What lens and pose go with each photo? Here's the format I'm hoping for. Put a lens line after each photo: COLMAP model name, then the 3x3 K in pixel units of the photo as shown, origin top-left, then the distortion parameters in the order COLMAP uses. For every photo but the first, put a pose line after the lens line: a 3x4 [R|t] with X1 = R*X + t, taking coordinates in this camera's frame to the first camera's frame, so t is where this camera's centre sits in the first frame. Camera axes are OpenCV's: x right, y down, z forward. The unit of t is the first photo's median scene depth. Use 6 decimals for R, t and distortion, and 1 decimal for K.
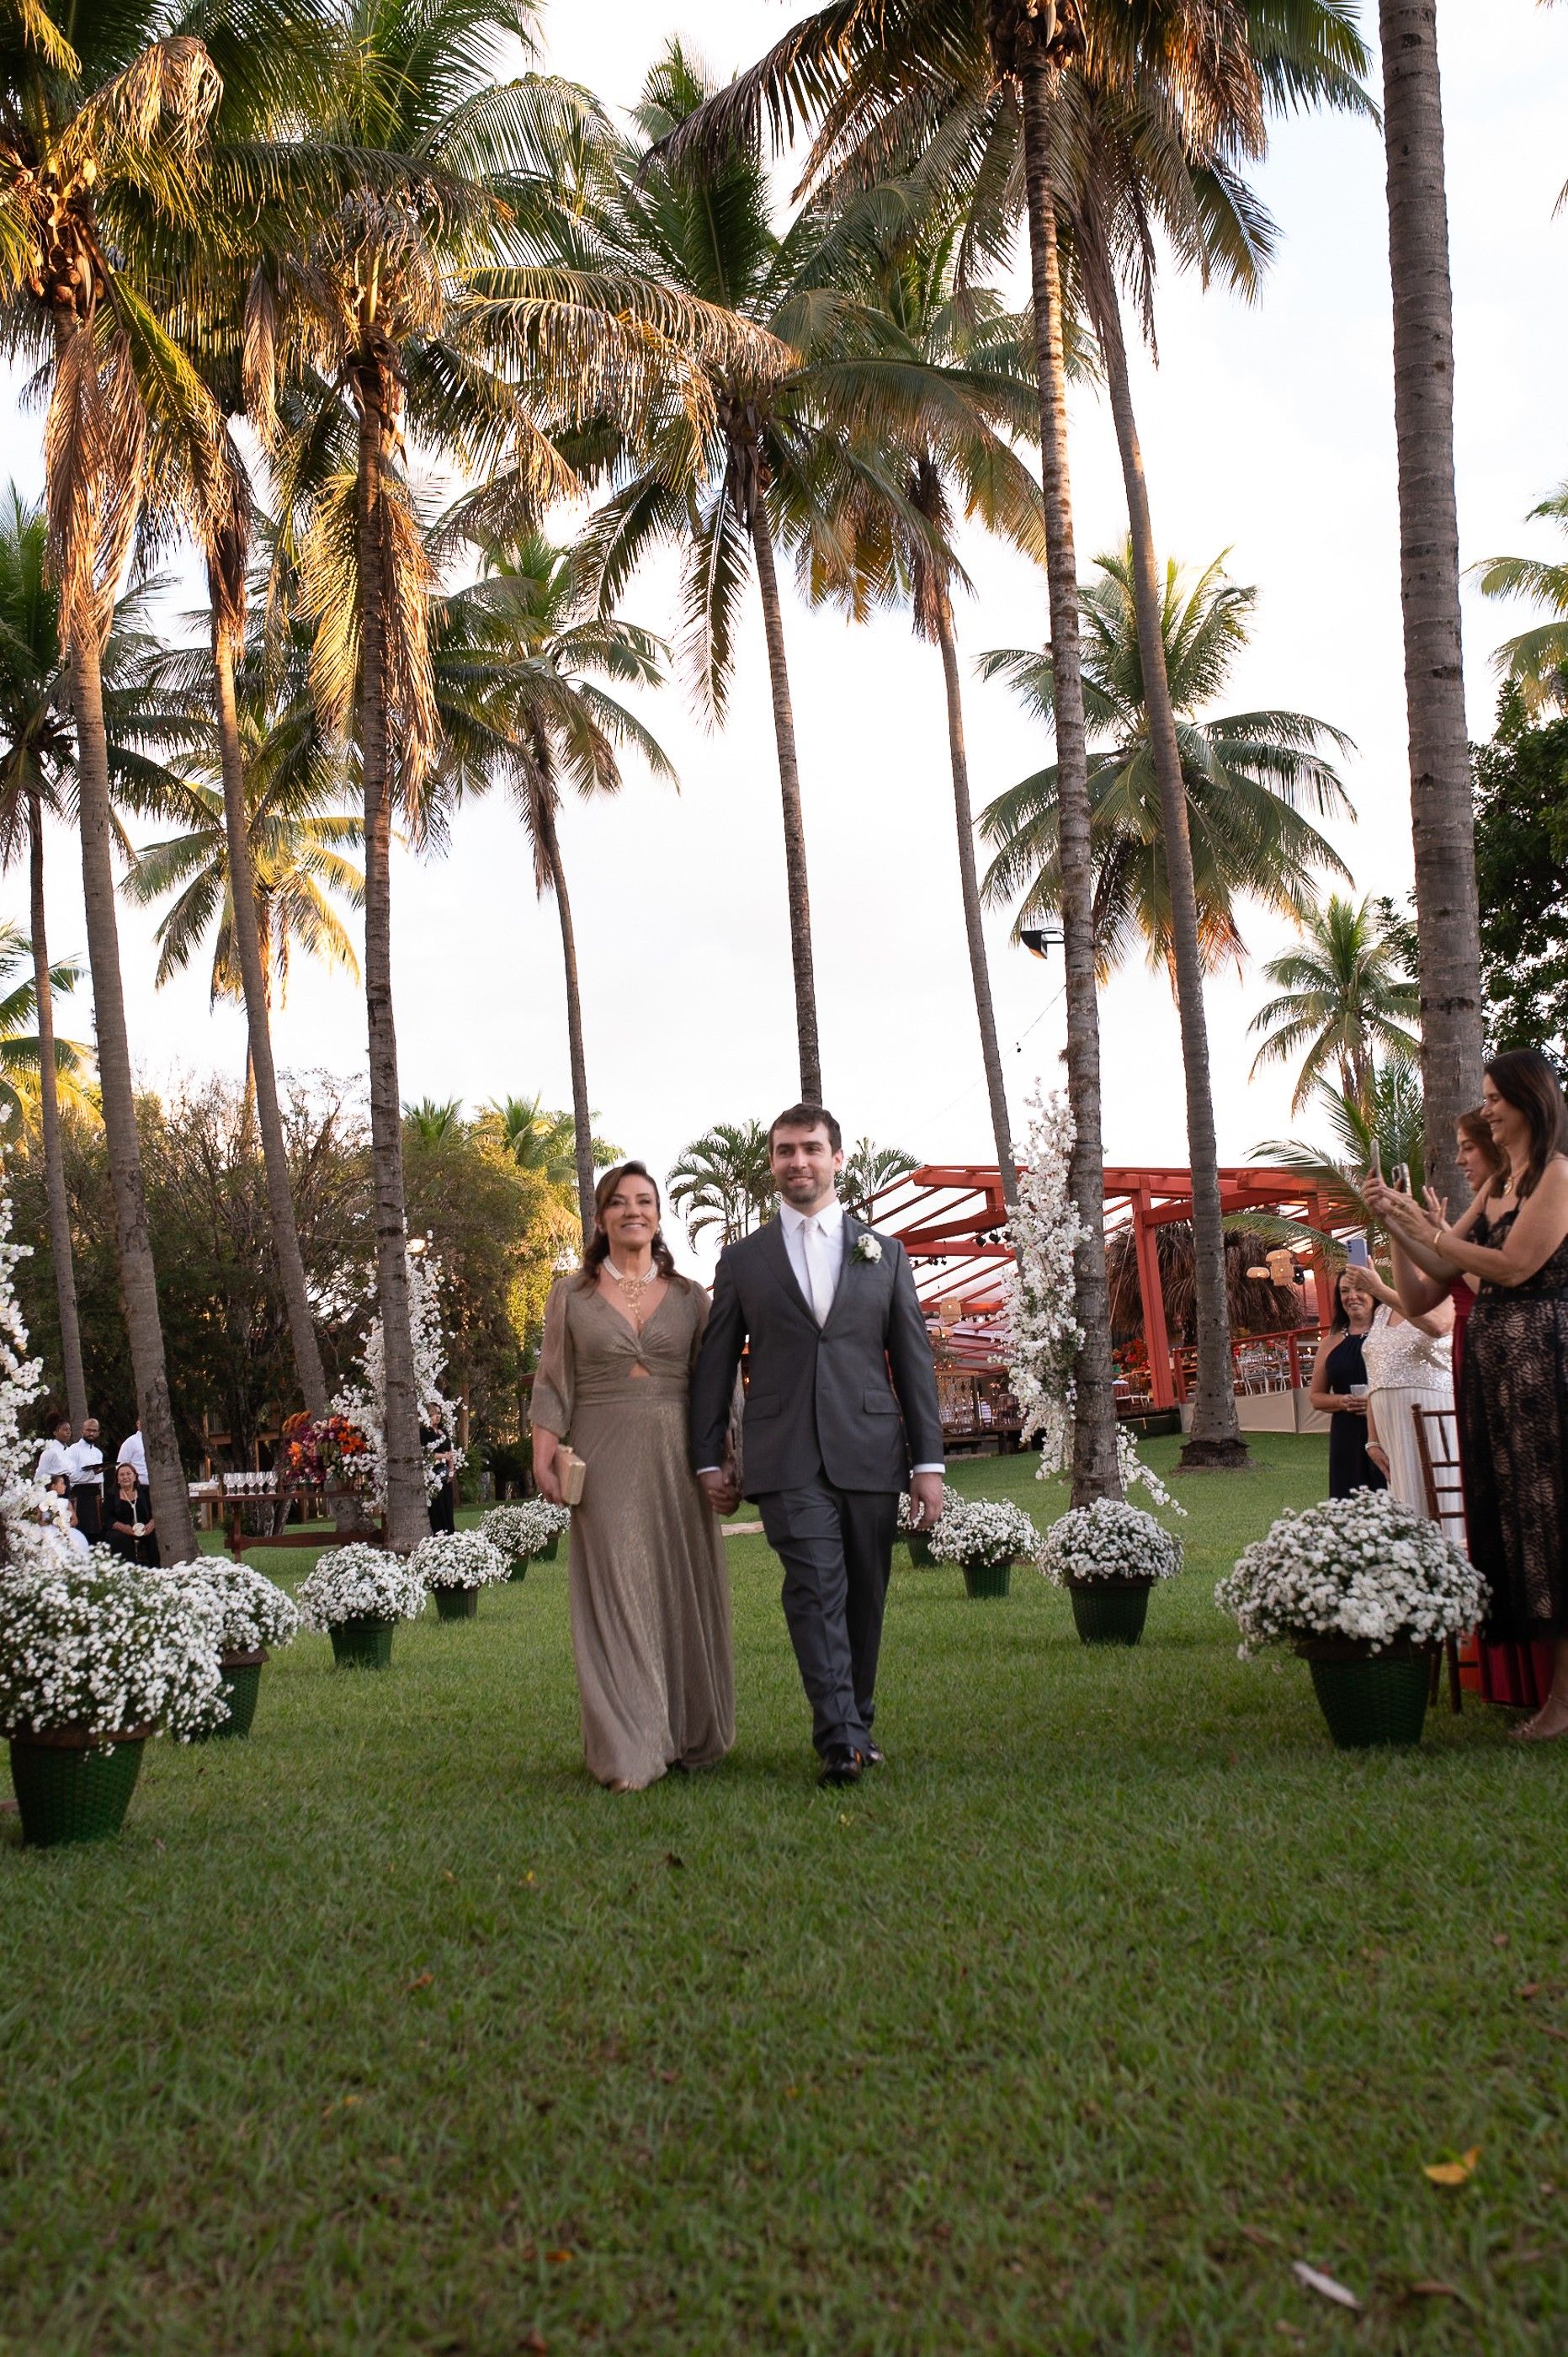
lens RADIAL K [[2259.7, 0, 784.0], [0, 2259.7, 1178.5], [0, 0, 1]] dist [-0.025841, -0.013608]
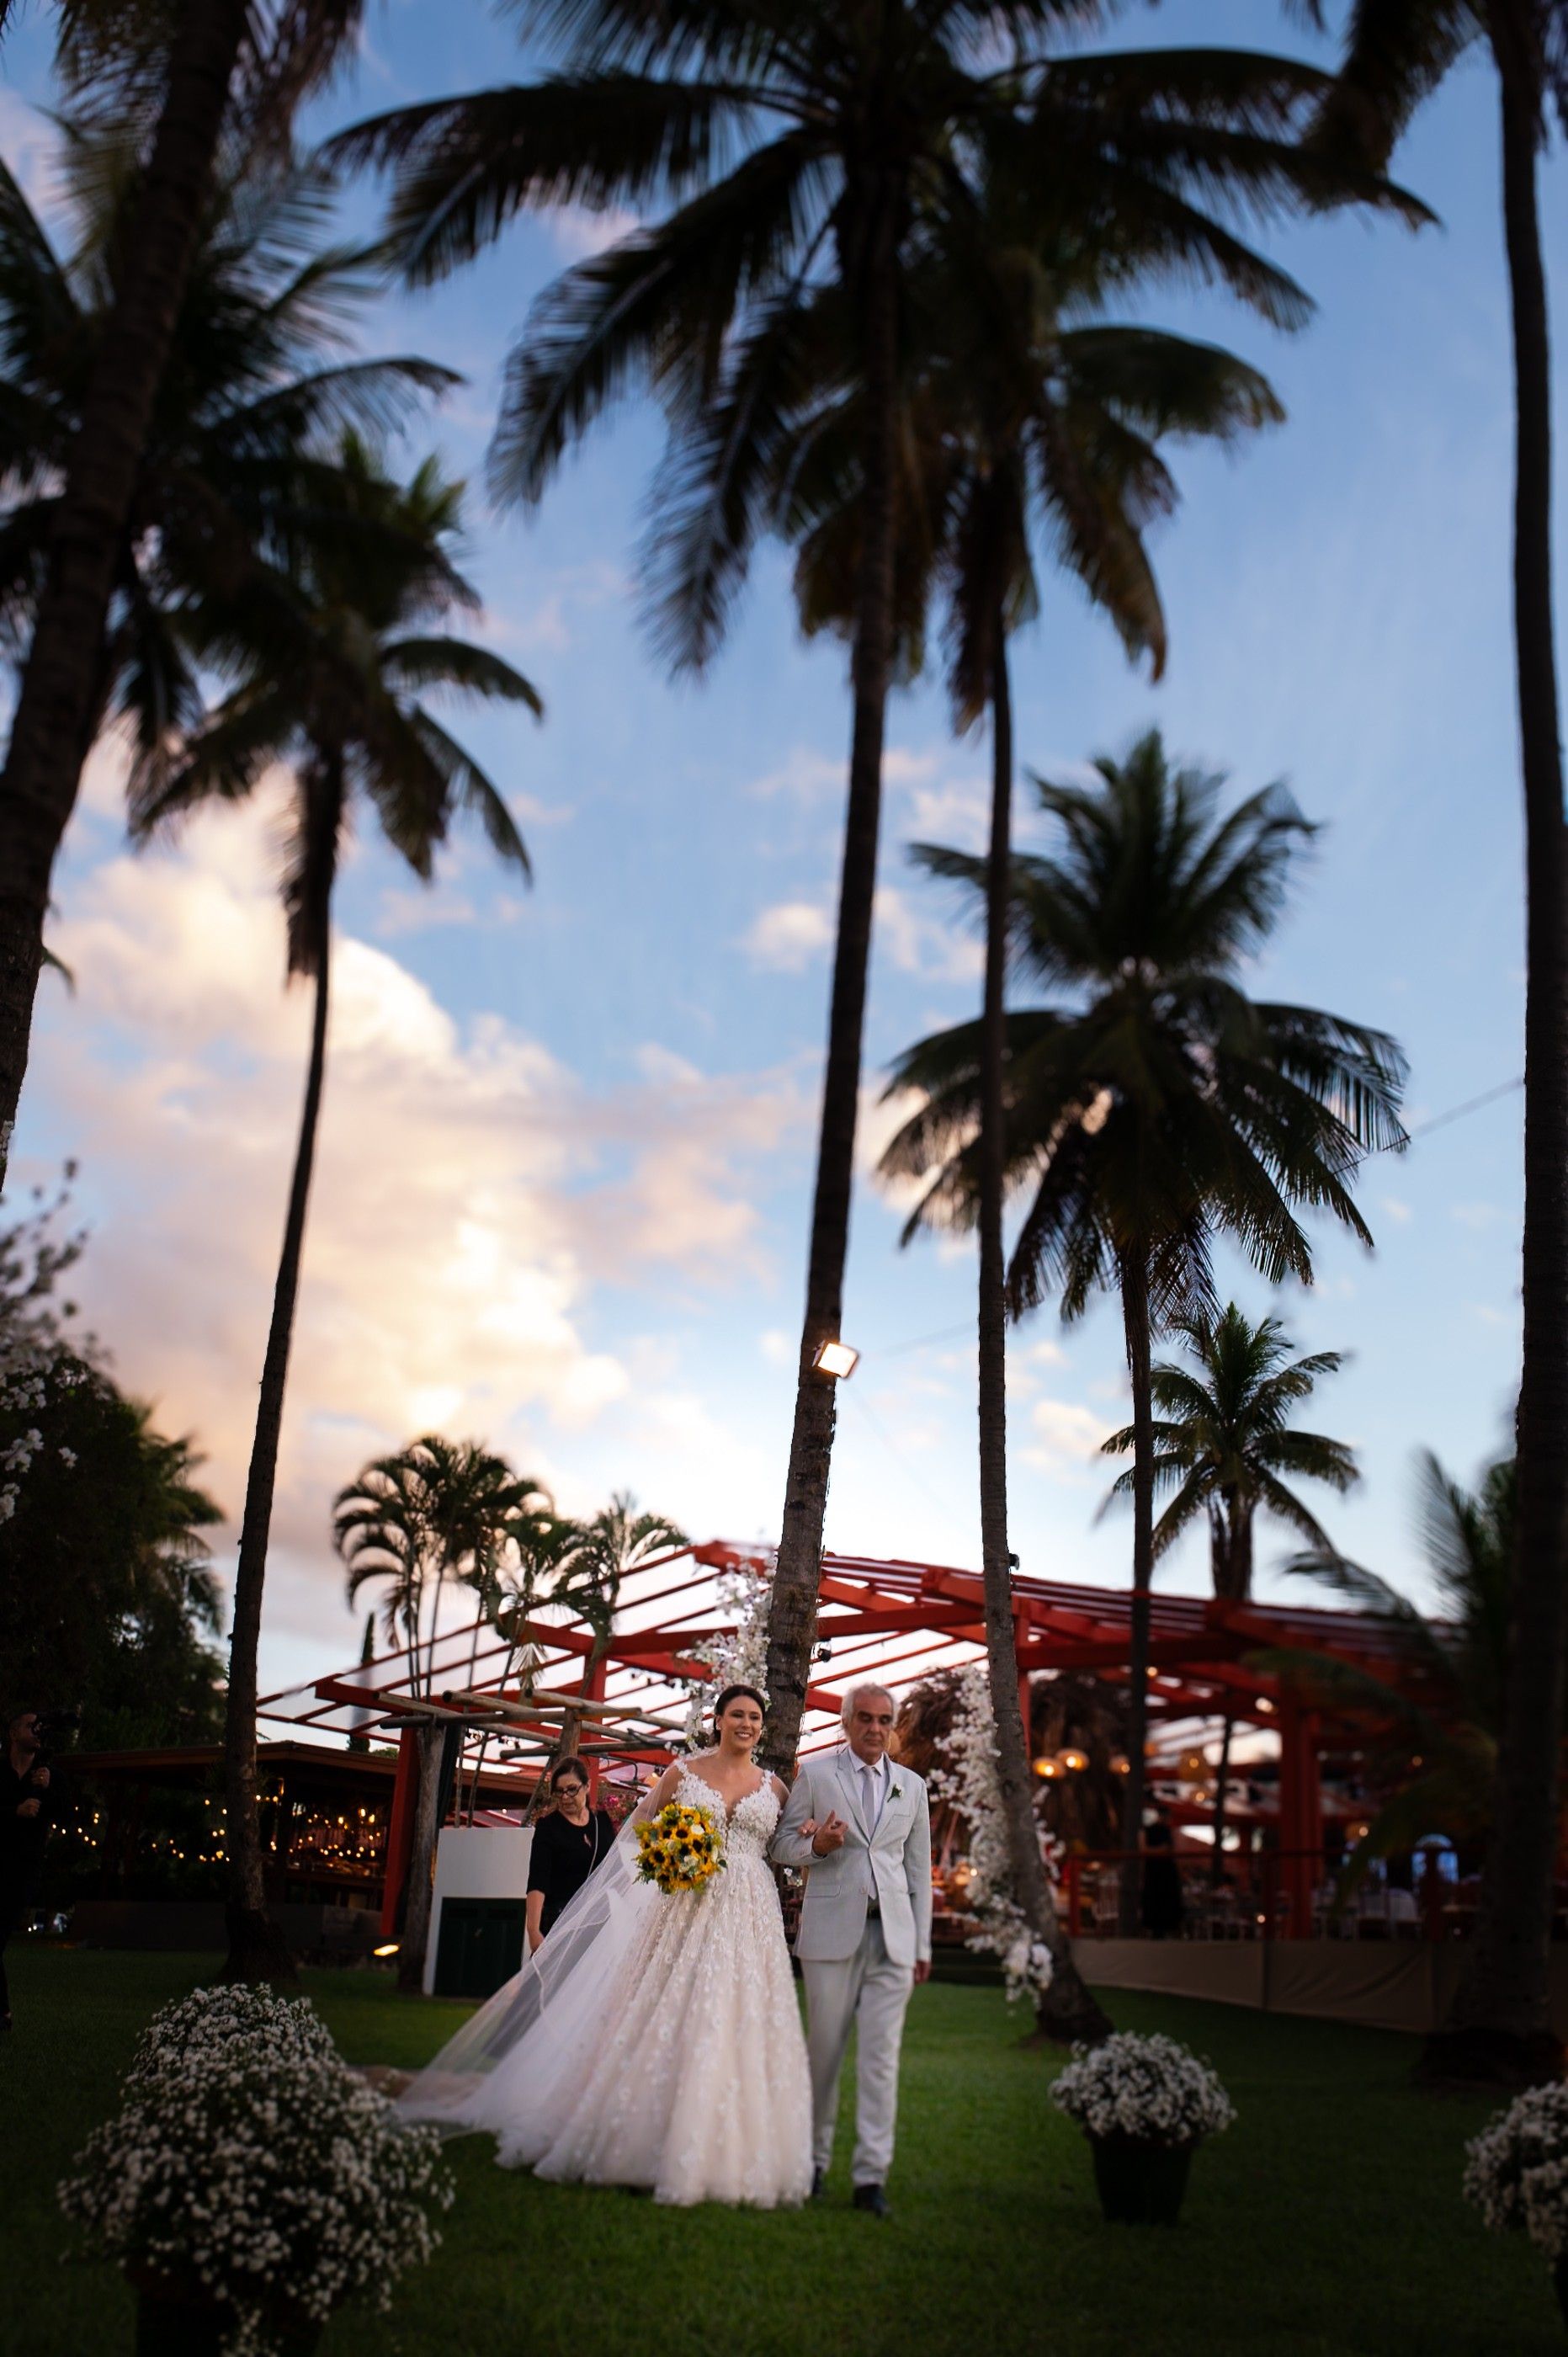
lens RADIAL K [[2259.7, 0, 784.0], [0, 2259.7, 1178.5], [0, 0, 1]] dist [-0.025841, -0.013608]
pose [[0.967147, 0.201042, 0.155592, -0.047448], [-0.164277, 0.961335, -0.221014, 0.037709], [-0.194010, 0.188193, 0.962779, 0.282371]]
